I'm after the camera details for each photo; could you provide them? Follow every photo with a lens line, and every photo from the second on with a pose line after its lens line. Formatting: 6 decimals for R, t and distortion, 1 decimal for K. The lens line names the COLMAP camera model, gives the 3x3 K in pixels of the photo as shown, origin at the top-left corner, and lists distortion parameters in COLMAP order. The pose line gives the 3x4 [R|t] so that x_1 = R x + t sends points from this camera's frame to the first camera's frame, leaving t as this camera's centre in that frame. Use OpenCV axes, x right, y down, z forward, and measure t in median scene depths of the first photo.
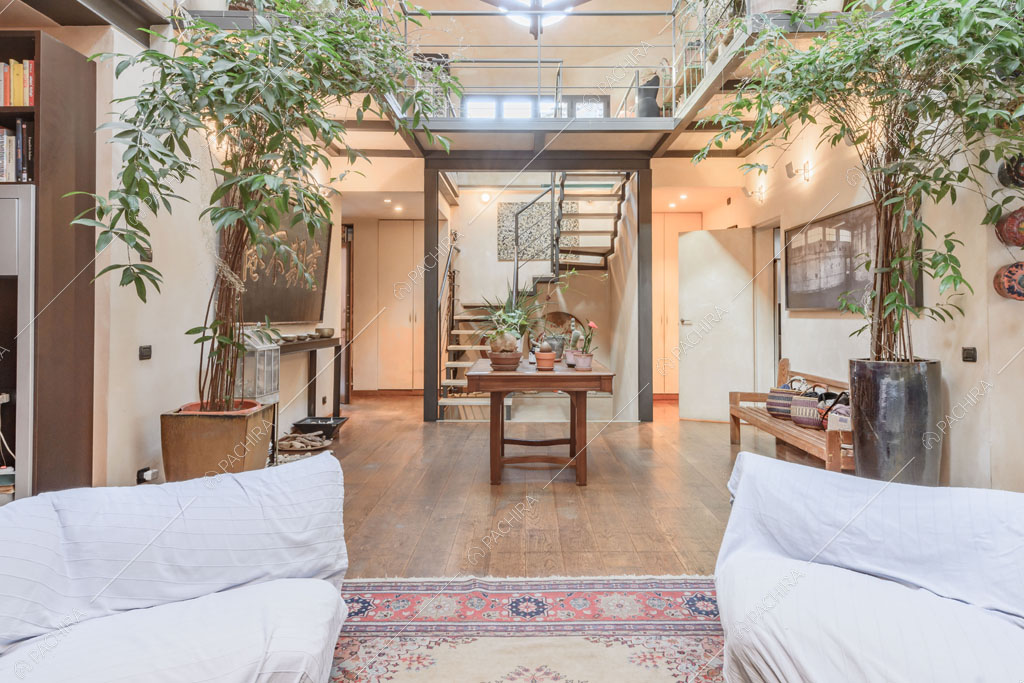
lens RADIAL K [[653.8, 0, 524.9], [0, 653.8, 304.8], [0, 0, 1]] dist [0.000707, -0.000357]
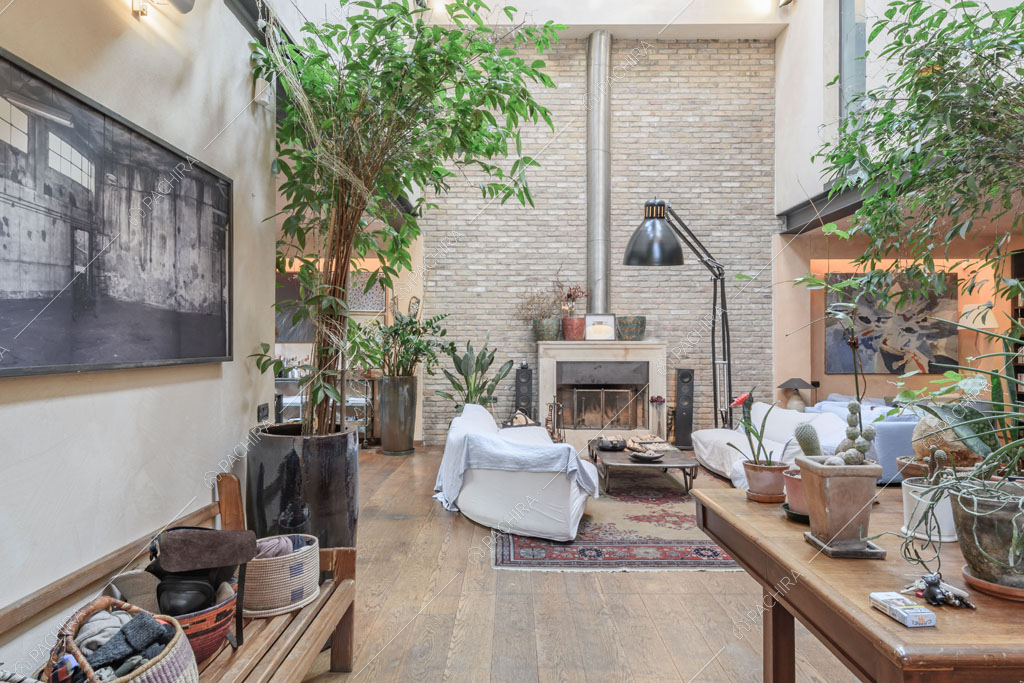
lens RADIAL K [[620.5, 0, 499.5], [0, 620.5, 344.1], [0, 0, 1]] dist [0.003932, -0.001191]
pose [[-0.999866, -0.003290, 0.016060, 0.269101], [-0.003538, 0.999875, -0.015405, -0.003436], [-0.016007, -0.015460, -0.999752, 1.418675]]
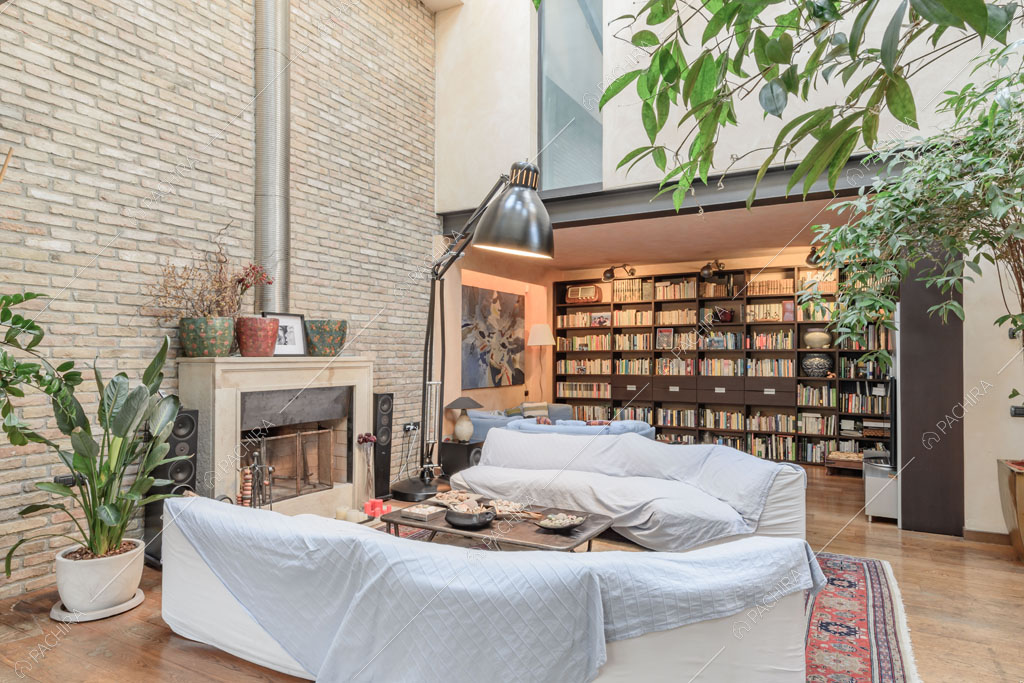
lens RADIAL K [[617.7, 0, 510.6], [0, 617.7, 358.1], [0, 0, 1]] dist [0.002443, -0.000512]
pose [[-0.495948, 0.001864, -0.868350, 0.752427], [0.010962, 0.999931, -0.004115, -0.027405], [0.868283, -0.011560, -0.495935, 0.599291]]
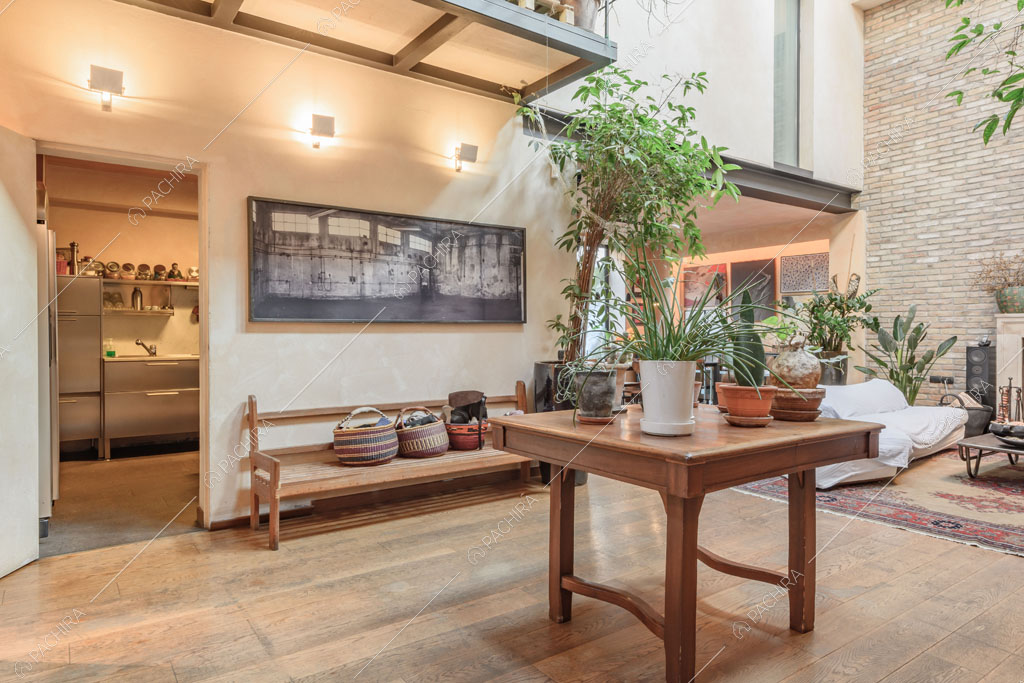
lens RADIAL K [[620.5, 0, 499.5], [0, 620.5, 344.1], [0, 0, 1]] dist [0.003932, -0.001191]
pose [[-0.568103, -0.012893, 0.822856, -0.326207], [-0.010471, 0.999910, 0.008438, 0.030875], [-0.822891, -0.003822, -0.568187, 1.502831]]
